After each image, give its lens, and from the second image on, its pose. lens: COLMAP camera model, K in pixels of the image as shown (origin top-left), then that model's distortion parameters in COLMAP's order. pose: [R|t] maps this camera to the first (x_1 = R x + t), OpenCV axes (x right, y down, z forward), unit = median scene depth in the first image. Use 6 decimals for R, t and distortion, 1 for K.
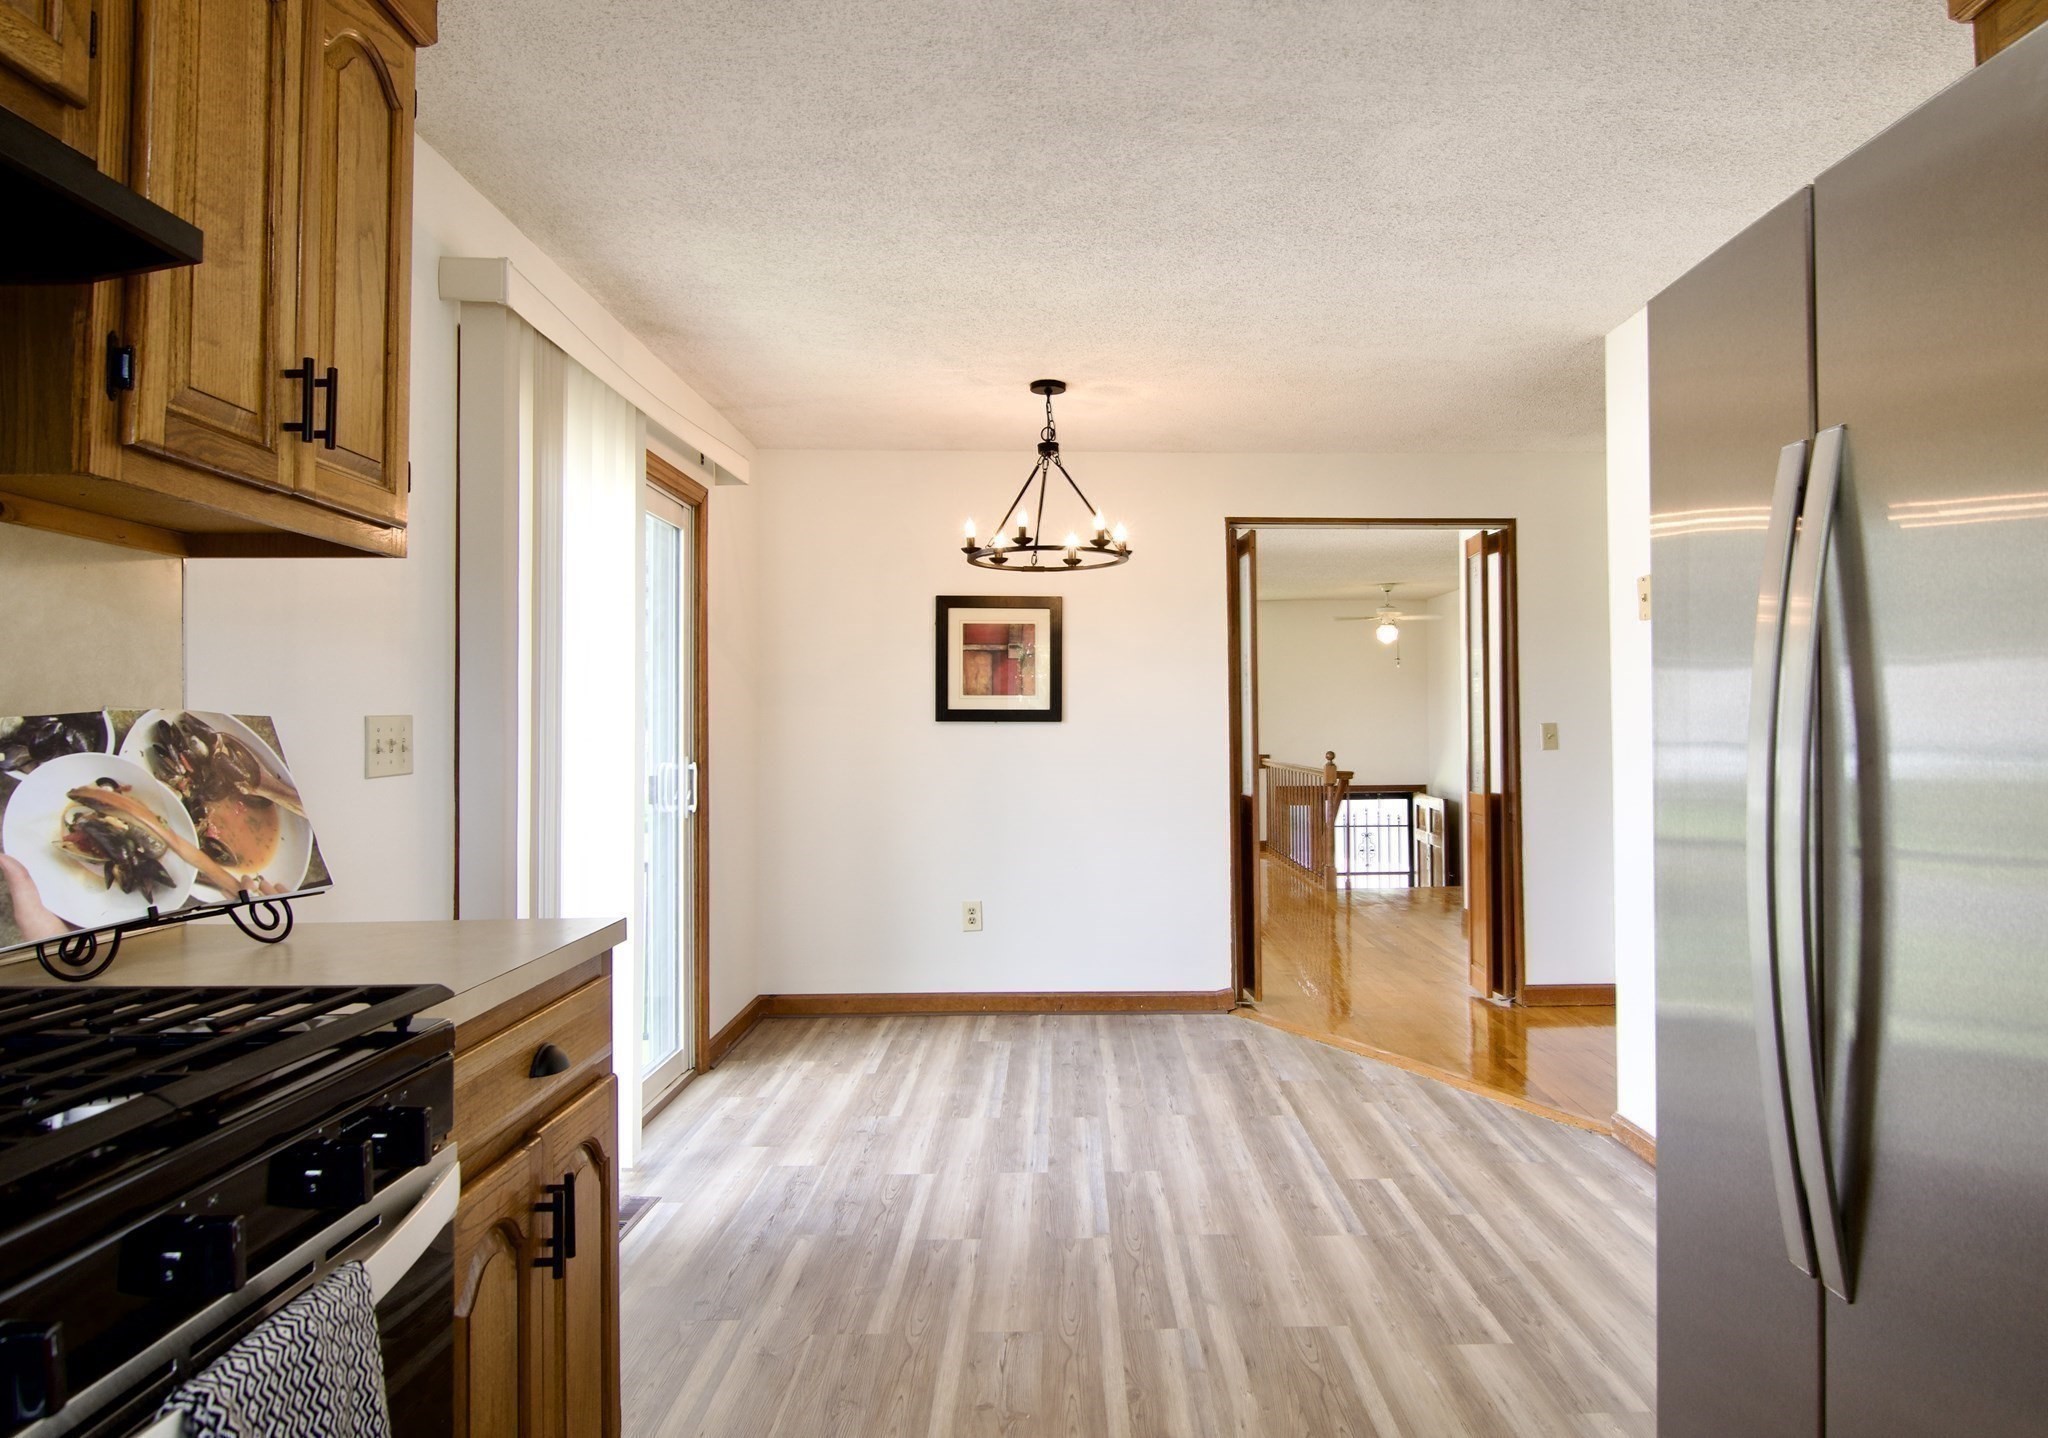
lens RADIAL K [[1321.9, 0, 1030.6], [0, 1321.9, 712.8], [0, 0, 1]] dist [0.001192, -0.000184]
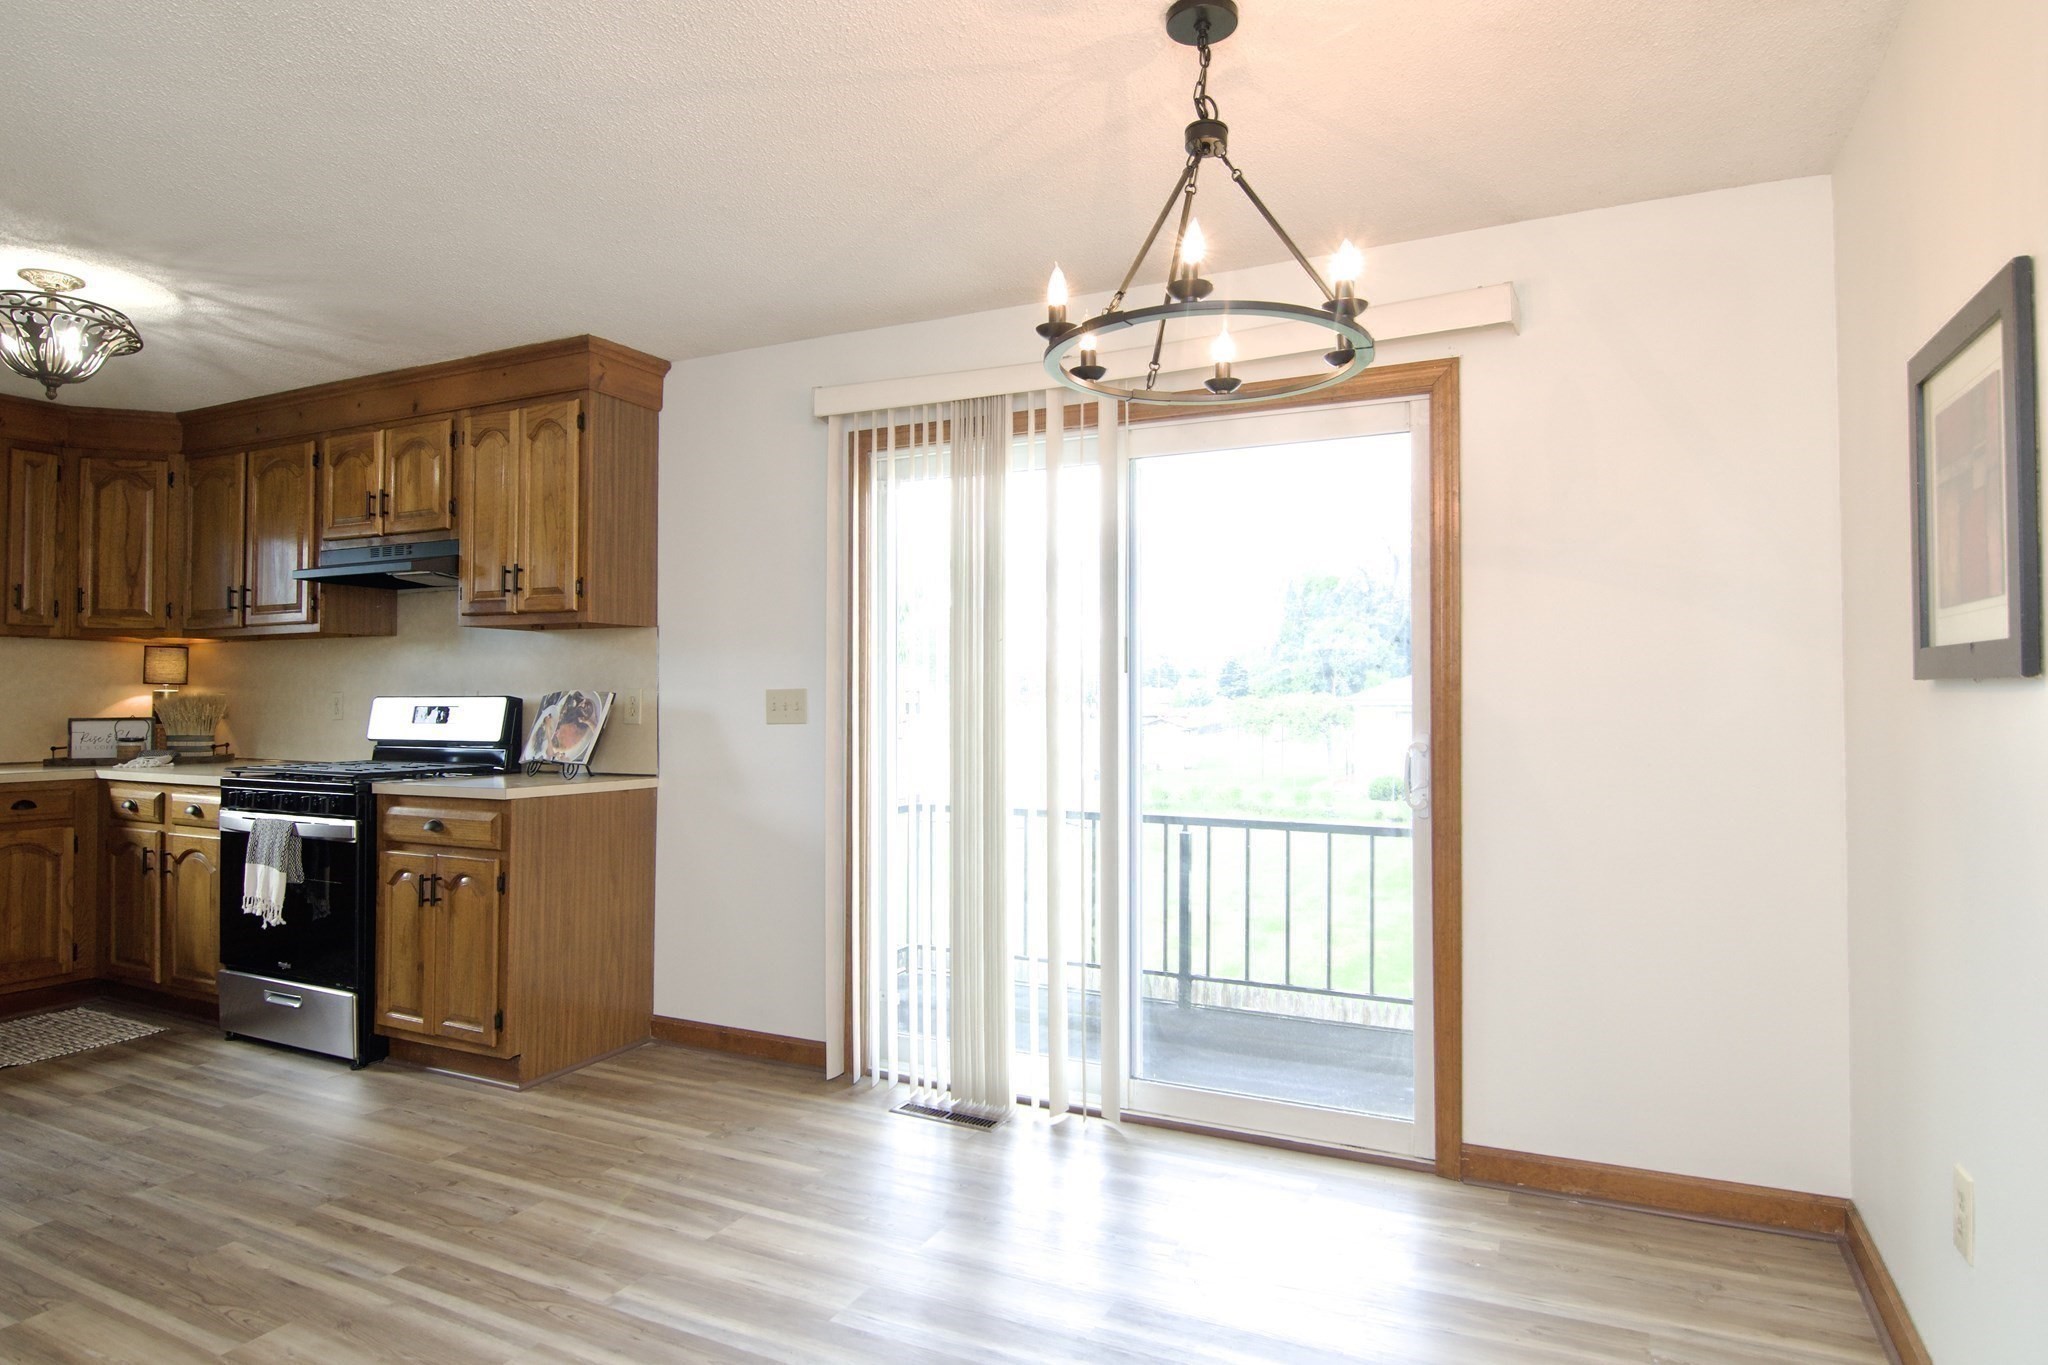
lens RADIAL K [[1153.4, 0, 1031.7], [0, 1153.4, 680.1], [0, 0, 1]] dist [-0.003961, -0.000540]
pose [[-0.429130, 0.000145, -0.903243, 0.688860], [0.019175, 0.999776, -0.008950, 0.006456], [0.903039, -0.021161, -0.429036, 1.778471]]
